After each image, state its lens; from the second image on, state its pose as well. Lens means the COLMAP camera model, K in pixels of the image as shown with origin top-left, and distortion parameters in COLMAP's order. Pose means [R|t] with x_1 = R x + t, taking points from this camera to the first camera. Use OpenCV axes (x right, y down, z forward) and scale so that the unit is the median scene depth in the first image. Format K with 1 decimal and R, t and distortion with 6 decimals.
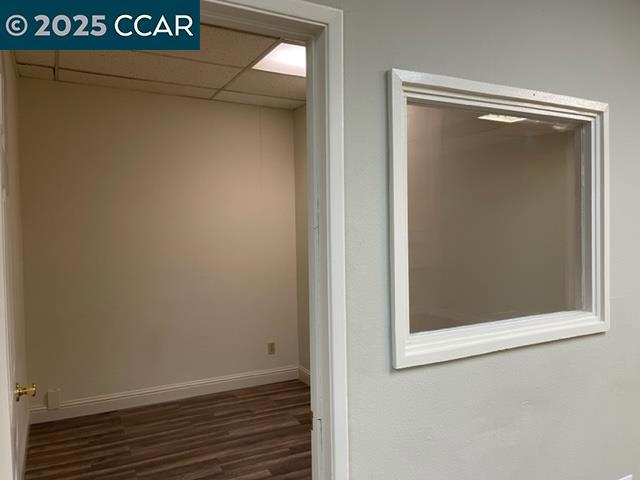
lens RADIAL K [[487.6, 0, 335.8], [0, 487.6, 257.2], [0, 0, 1]] dist [0.065058, -0.064053]
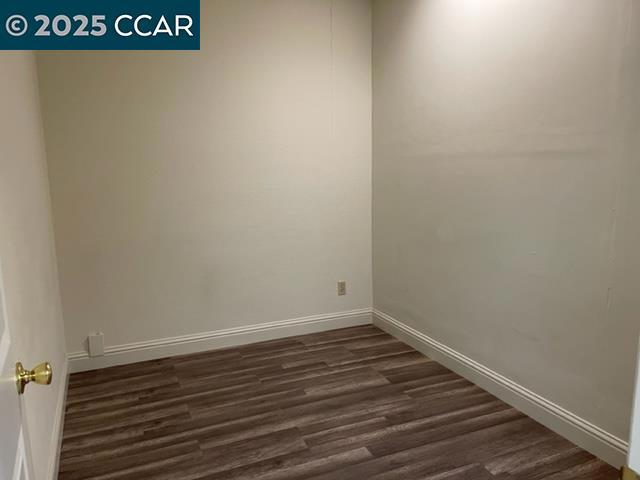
lens RADIAL K [[487.6, 0, 320.7], [0, 487.6, 239.1], [0, 0, 1]] dist [0.065058, -0.064053]
pose [[0.995890, 0.010160, -0.090001, -0.124226], [-0.001768, 0.995680, 0.092832, 0.034285], [0.090555, -0.092292, 0.991606, 0.234291]]
